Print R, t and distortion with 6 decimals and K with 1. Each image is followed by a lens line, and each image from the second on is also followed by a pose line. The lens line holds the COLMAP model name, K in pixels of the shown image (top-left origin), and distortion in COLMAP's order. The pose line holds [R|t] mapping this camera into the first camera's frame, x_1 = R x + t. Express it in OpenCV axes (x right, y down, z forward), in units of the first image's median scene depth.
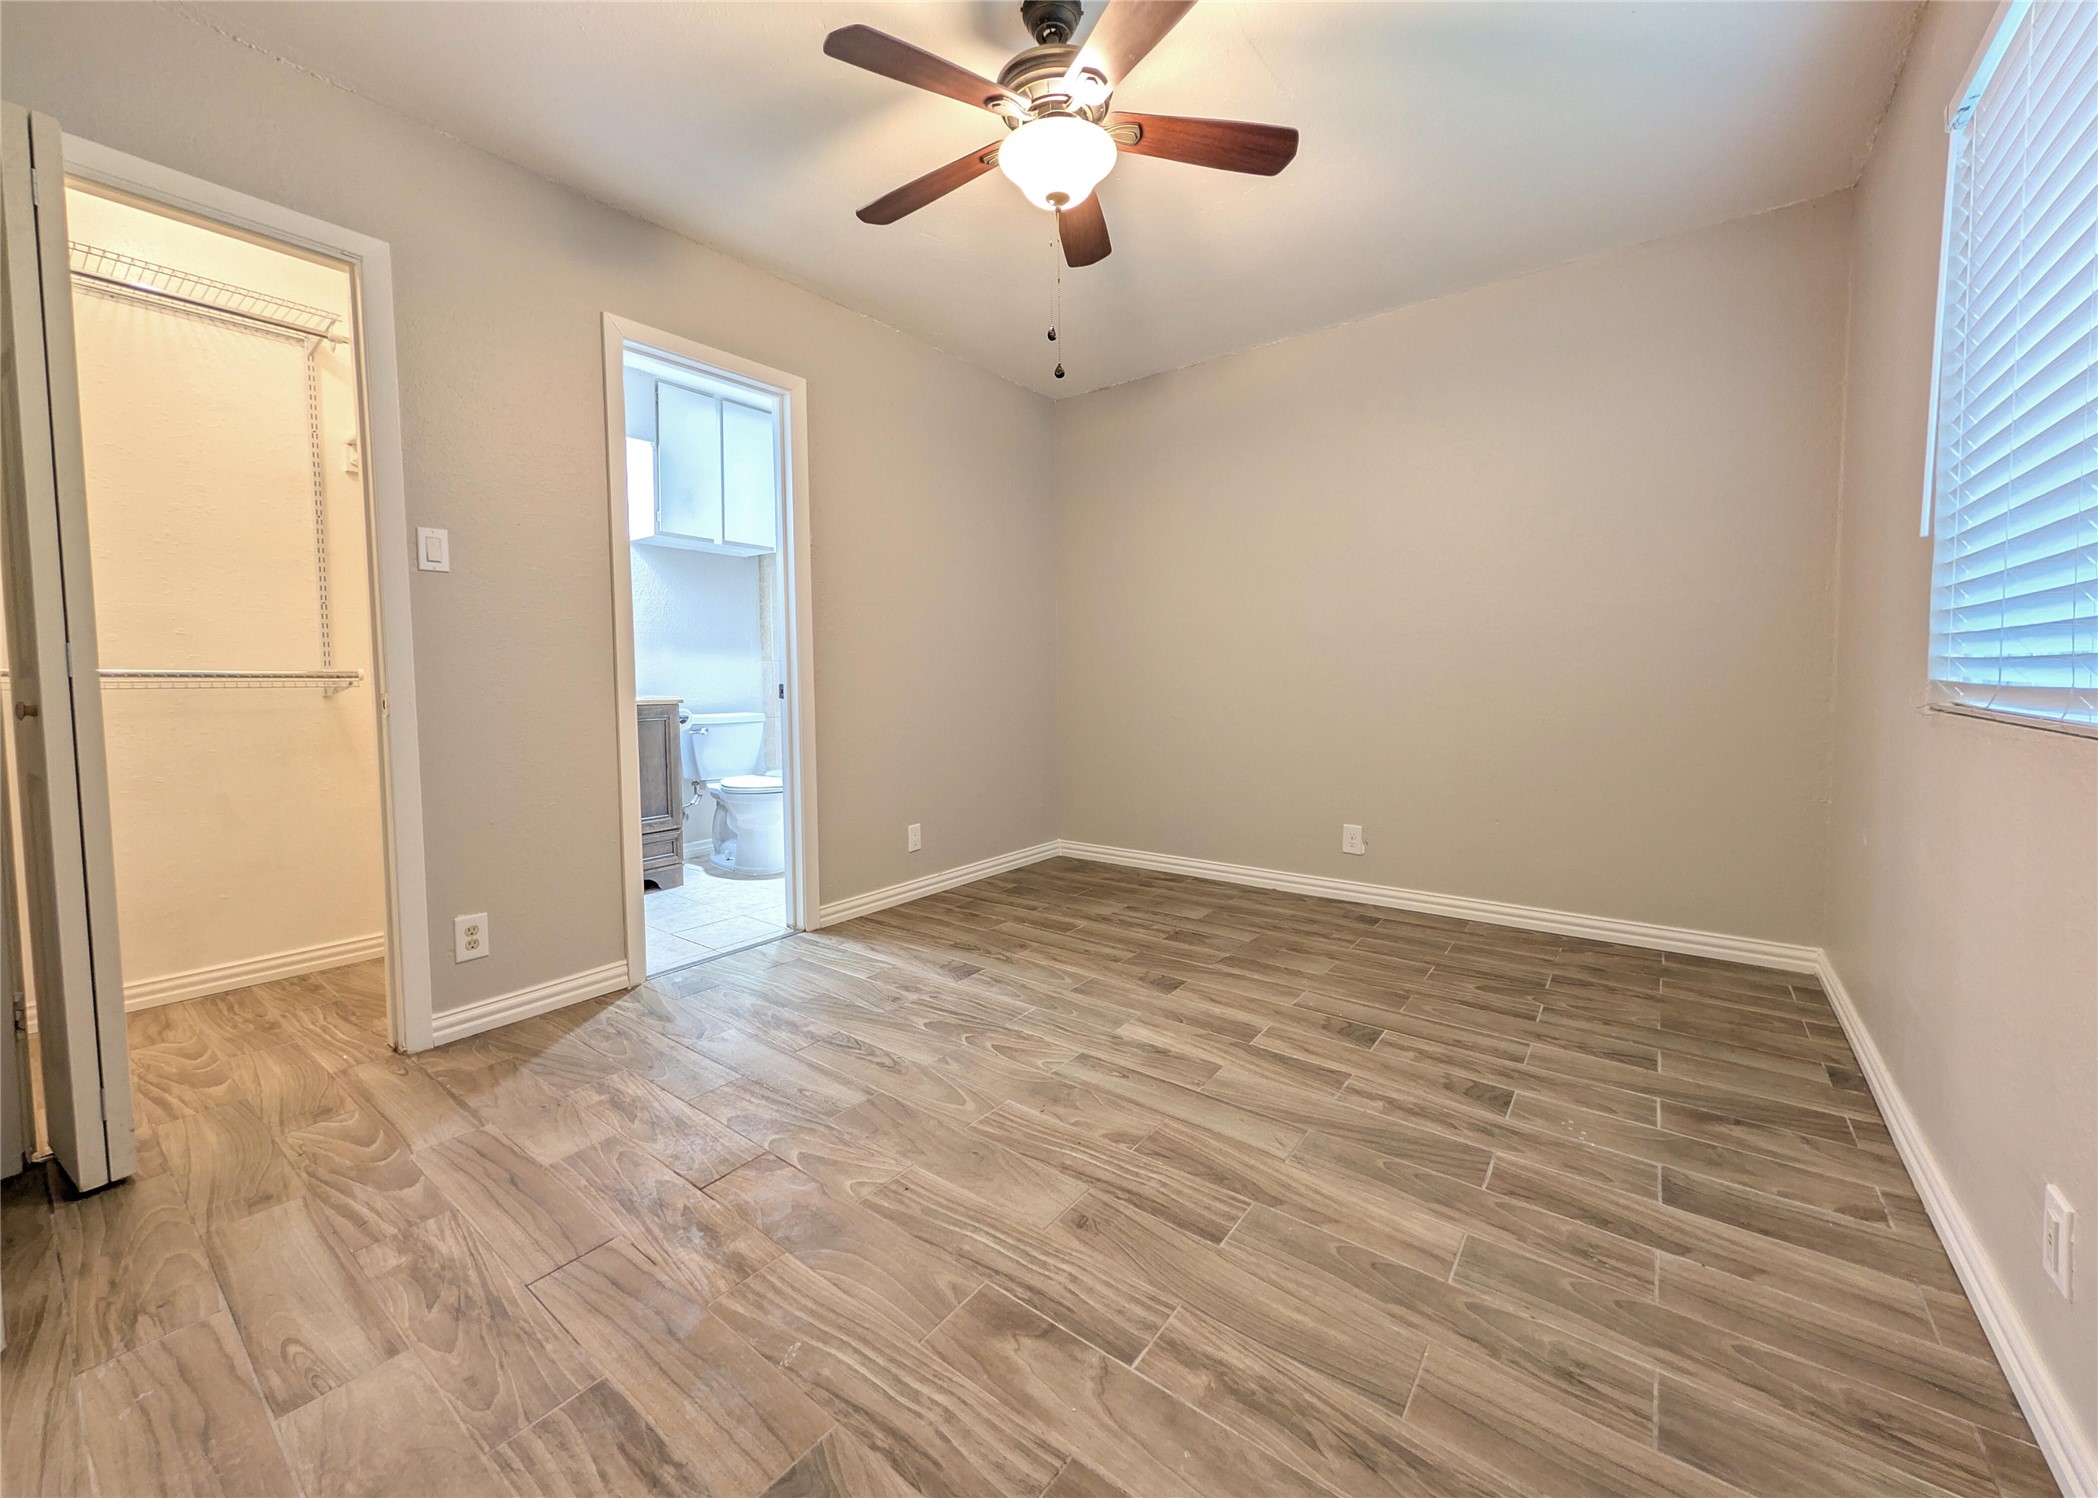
lens RADIAL K [[811.5, 0, 1067.4], [0, 811.5, 725.8], [0, 0, 1]] dist [0.000937, 0.000011]
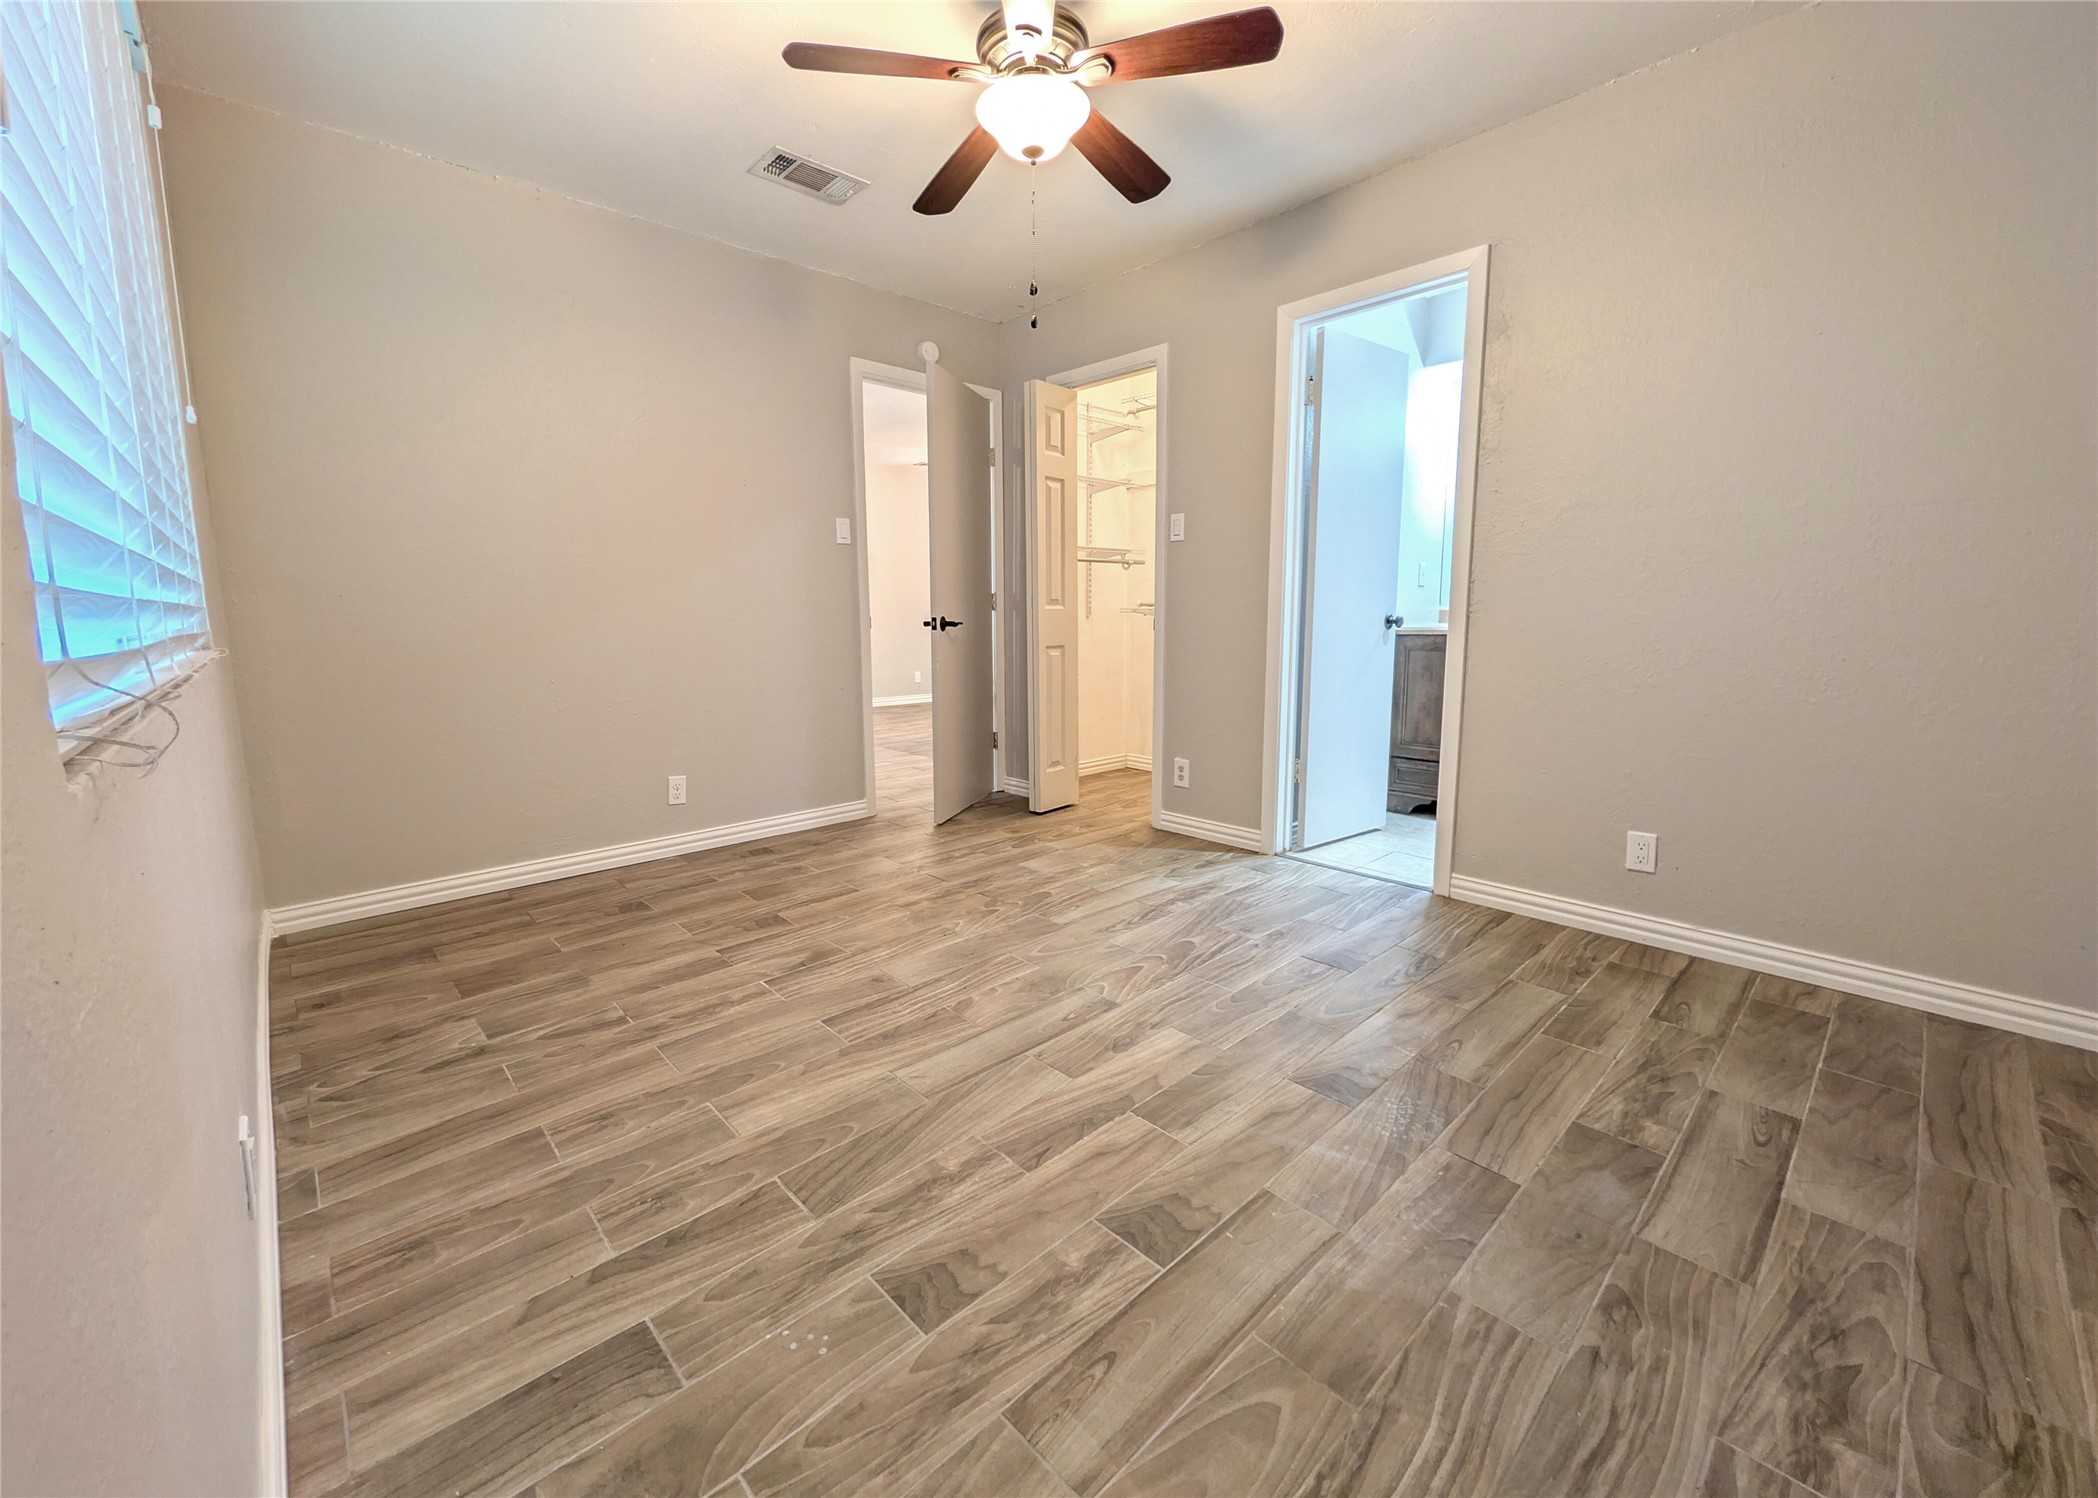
lens RADIAL K [[832.5, 0, 990.9], [0, 832.5, 717.3], [0, 0, 1]] dist [-0.001488, -0.000412]
pose [[-0.217202, 0.134092, -0.966873, 1.110359], [-0.054000, 0.987352, 0.149063, -0.084519], [0.974632, 0.084588, -0.207214, 1.185503]]
